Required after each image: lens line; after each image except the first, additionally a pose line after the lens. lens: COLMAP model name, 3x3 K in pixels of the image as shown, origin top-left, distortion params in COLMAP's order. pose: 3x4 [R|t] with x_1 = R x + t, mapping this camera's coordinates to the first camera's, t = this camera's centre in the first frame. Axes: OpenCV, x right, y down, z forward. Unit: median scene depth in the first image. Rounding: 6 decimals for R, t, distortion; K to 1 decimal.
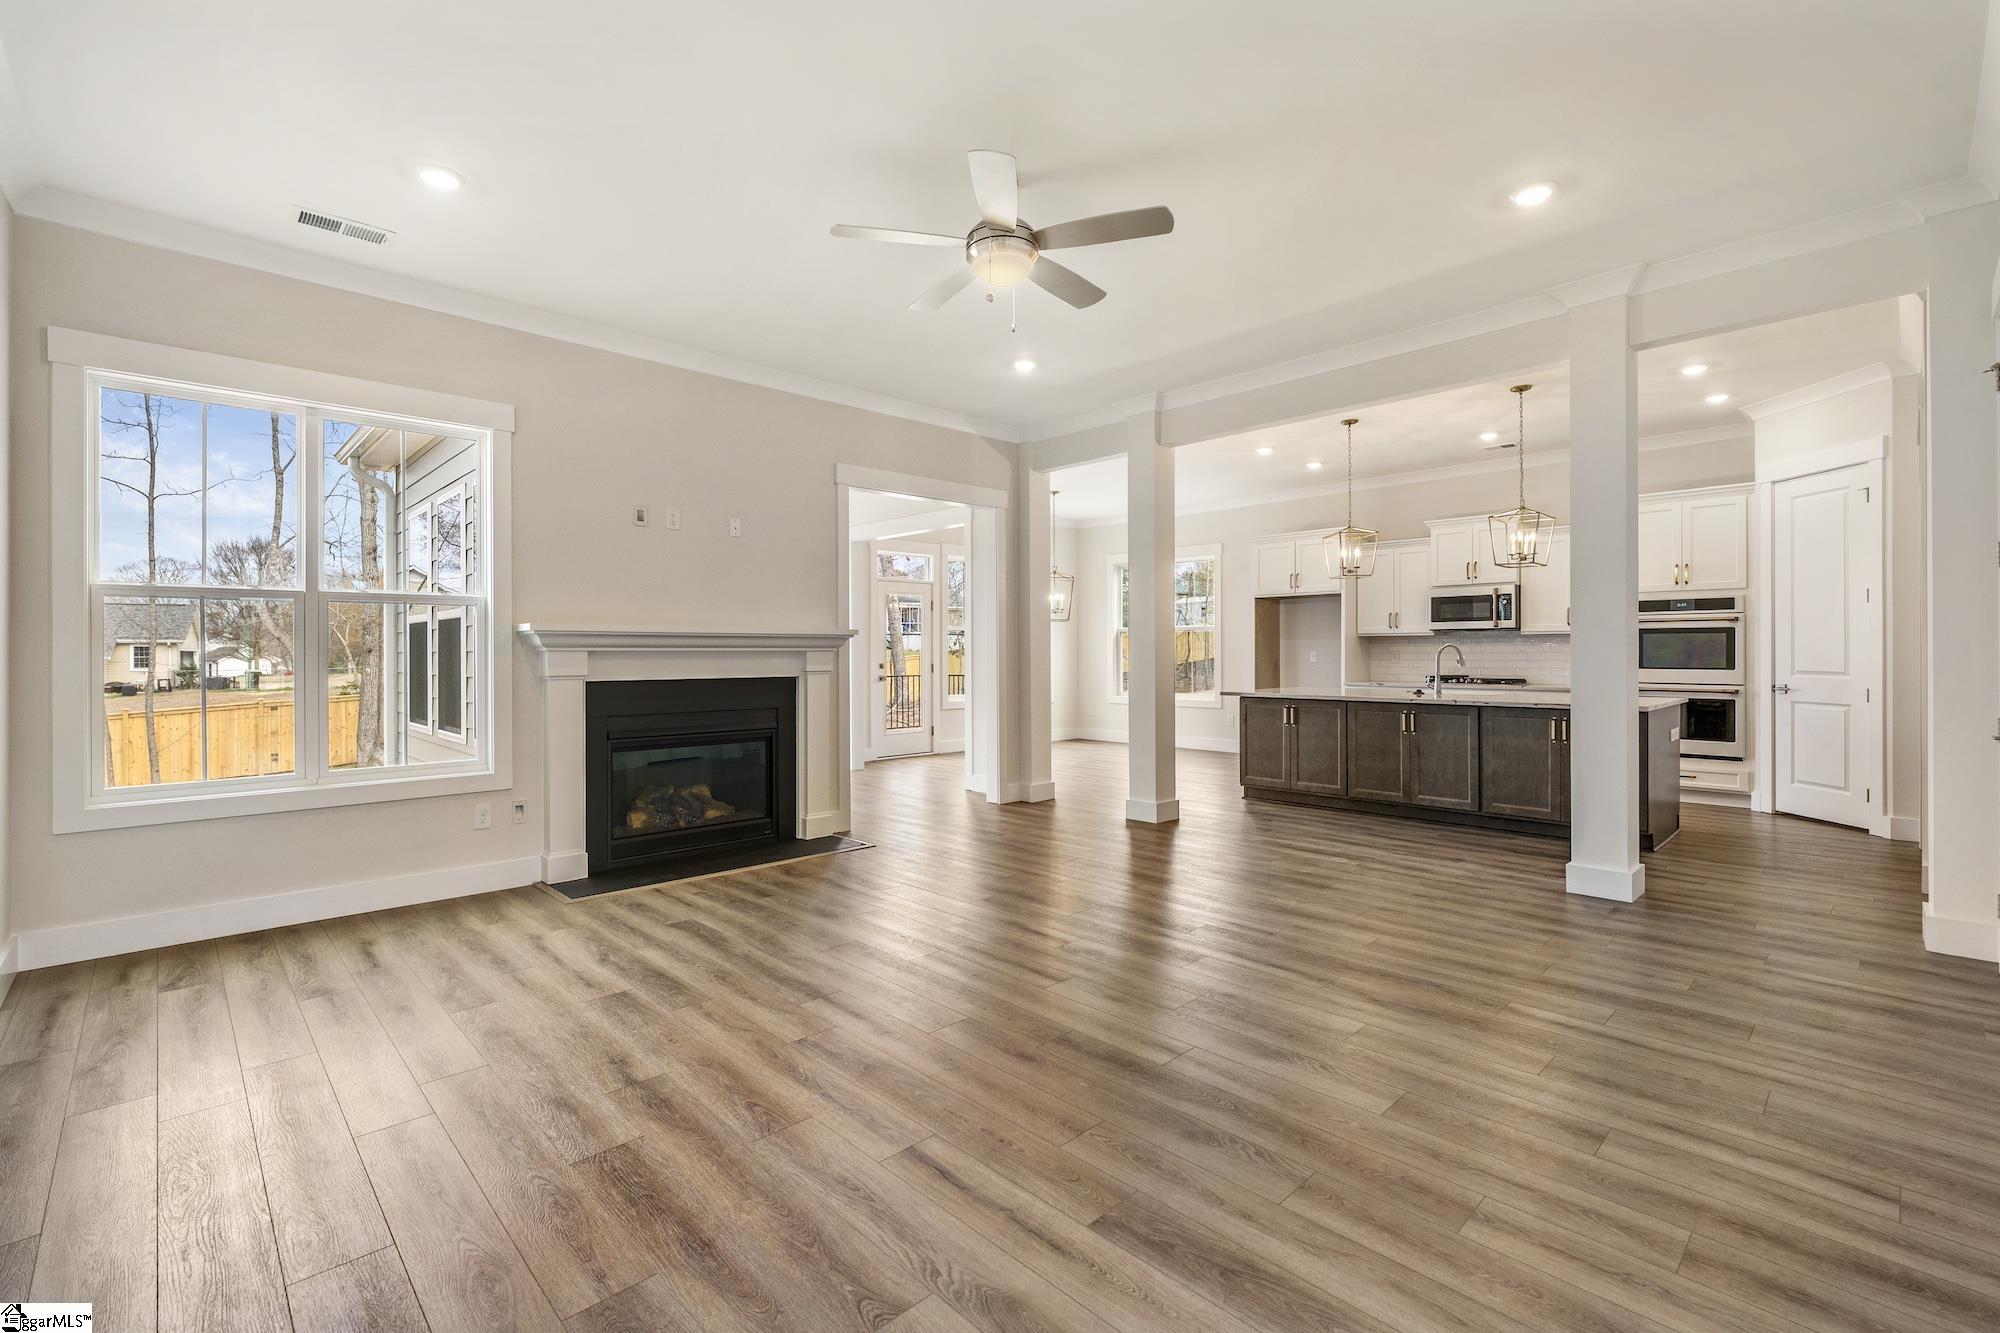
lens RADIAL K [[868.5, 0, 999.2], [0, 868.5, 659.4], [0, 0, 1]] dist [-0.003808, -0.000676]
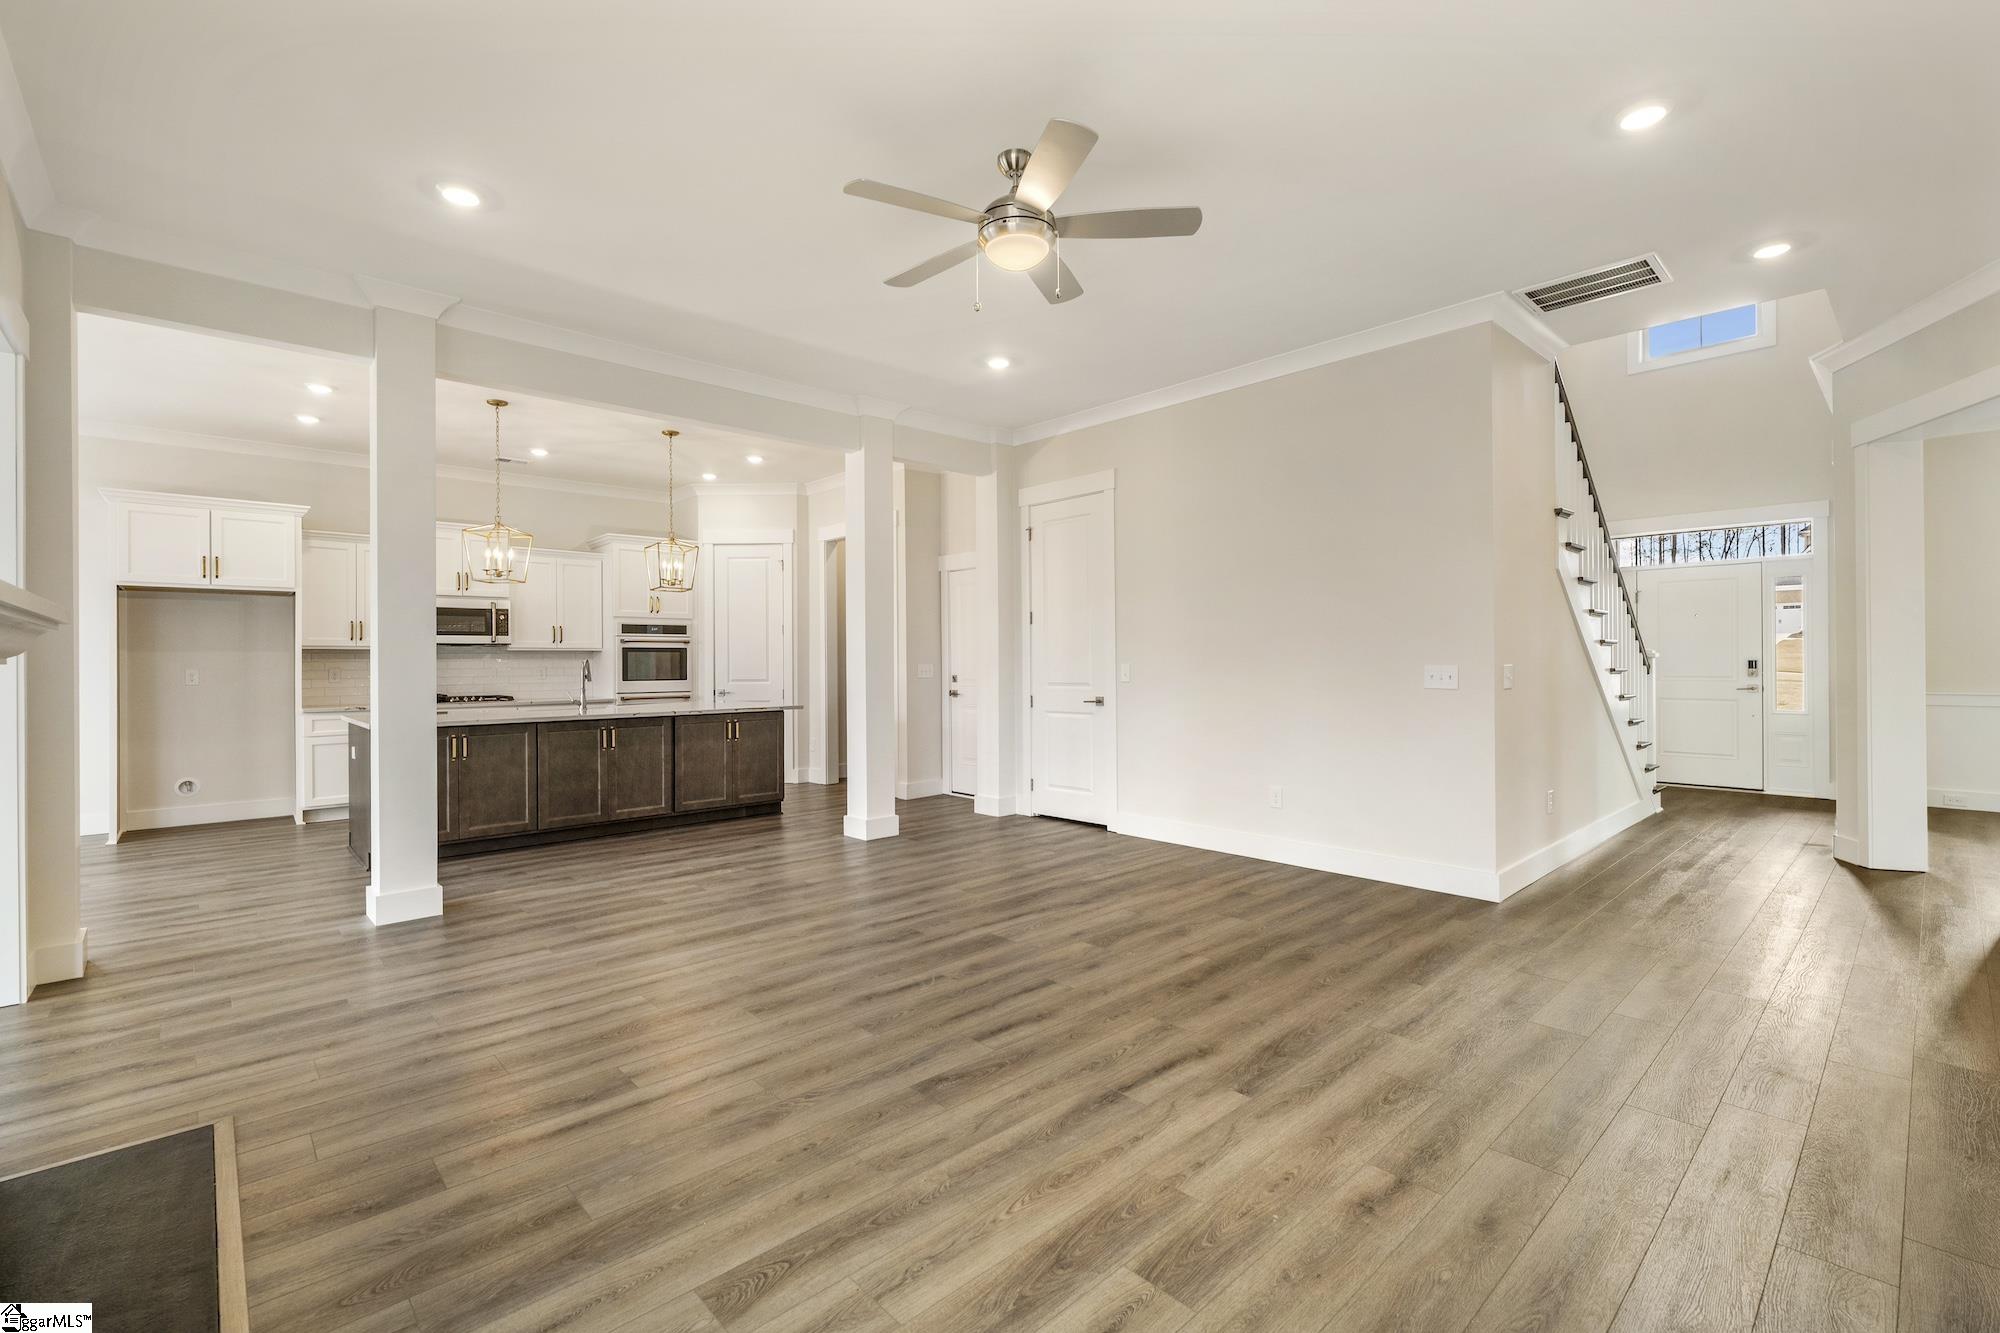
lens RADIAL K [[868.5, 0, 991.0], [0, 868.5, 660.5], [0, 0, 1]] dist [-0.003808, -0.000676]
pose [[0.027235, 0.005947, 0.999611, -0.541414], [0.016402, 0.999845, -0.006395, -0.002301], [-0.999494, 0.016570, 0.027133, 0.586886]]
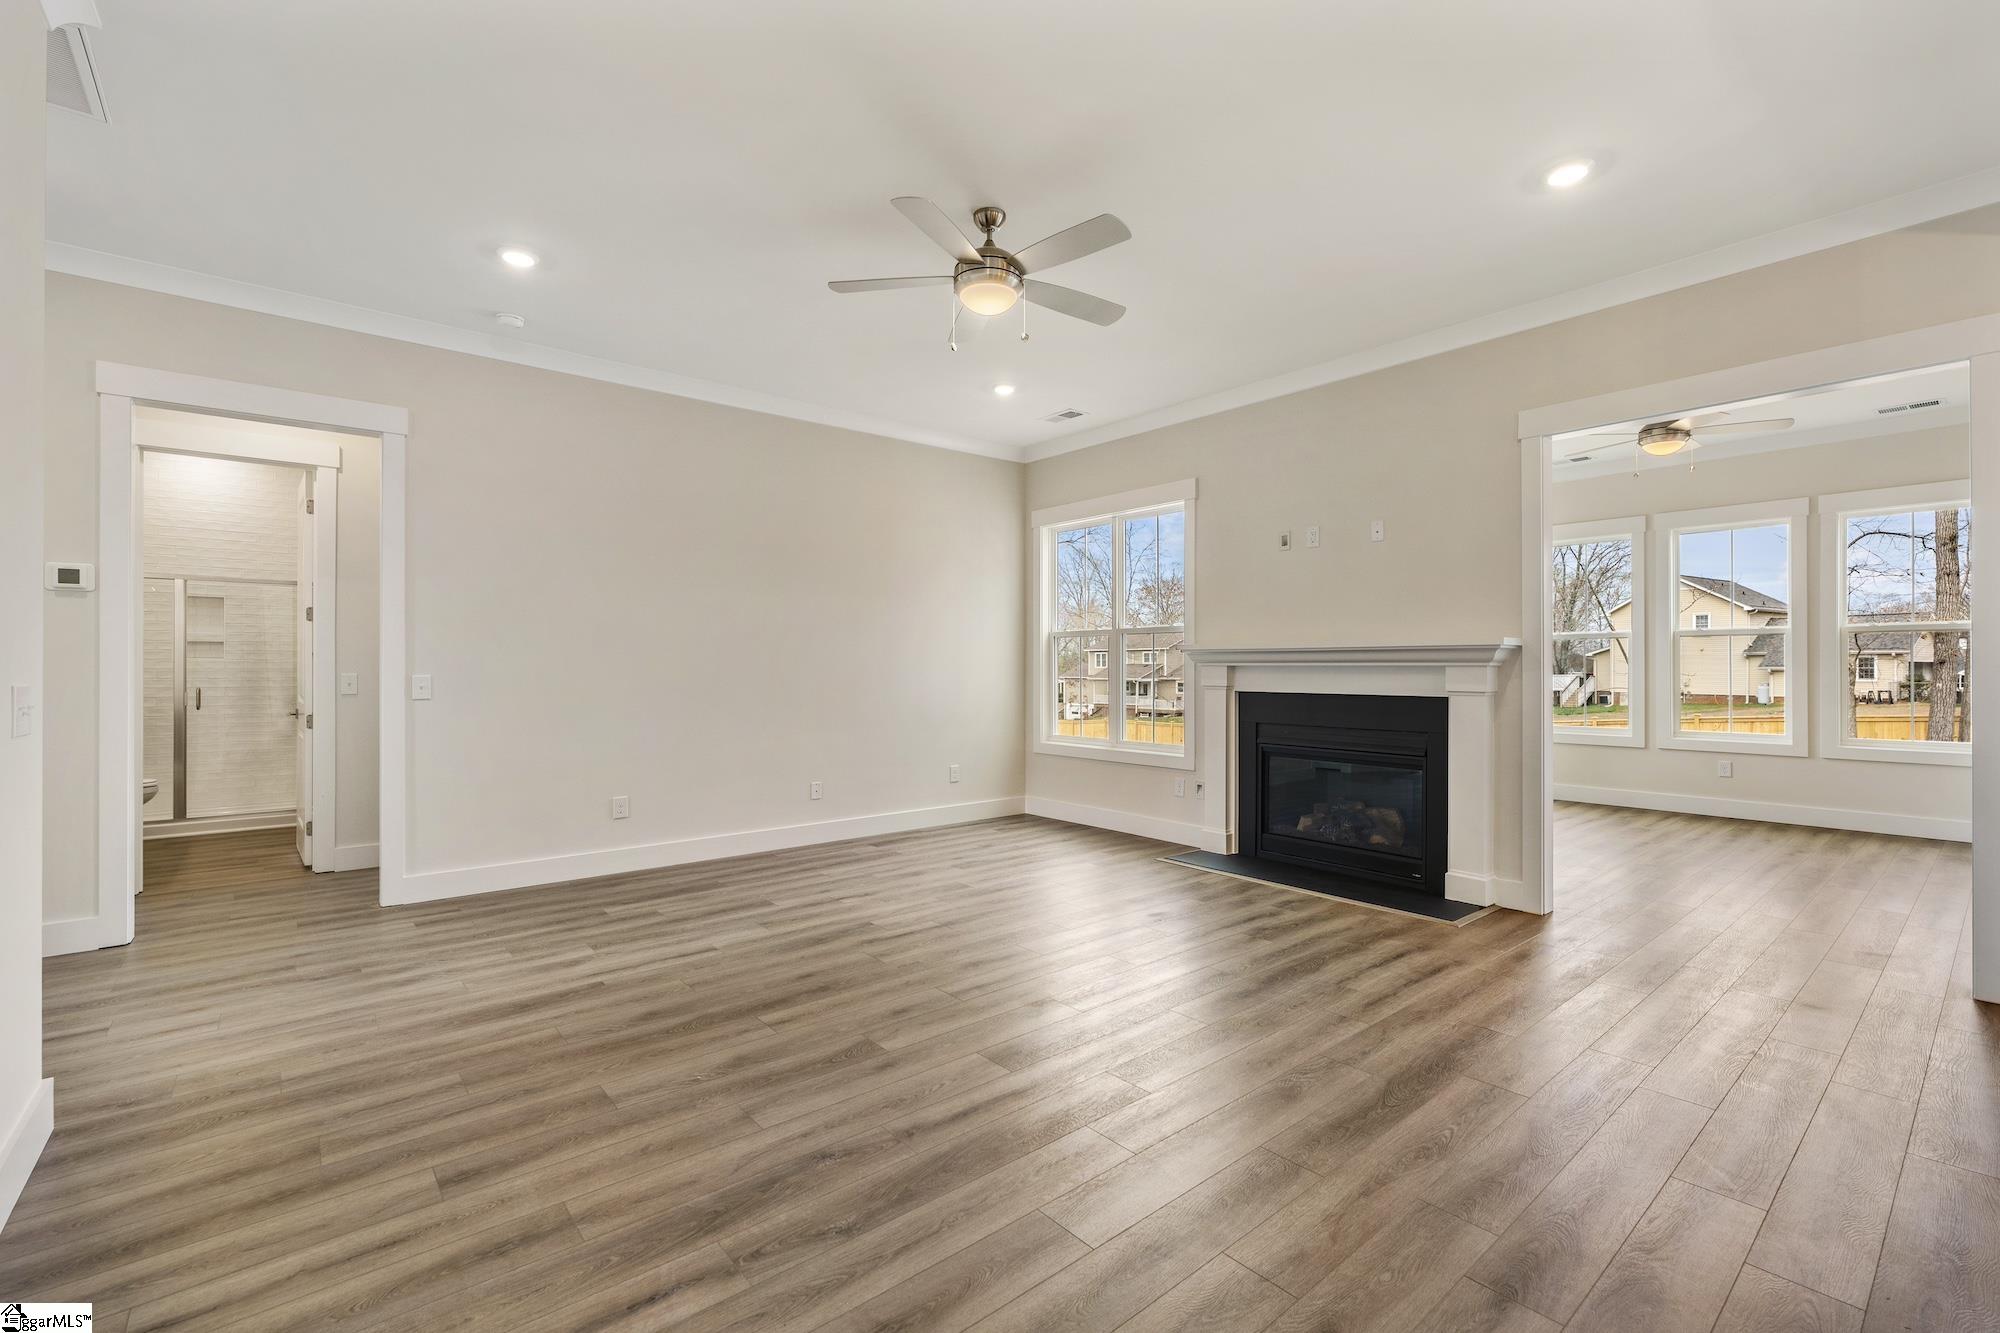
lens RADIAL K [[868.5, 0, 1001.8], [0, 868.5, 668.4], [0, 0, 1]] dist [-0.003808, -0.000676]
pose [[-0.066102, 0.006652, -0.997791, 0.605836], [-0.008233, 0.999940, 0.007211, -0.009525], [0.997779, 0.008691, -0.066043, 0.633253]]
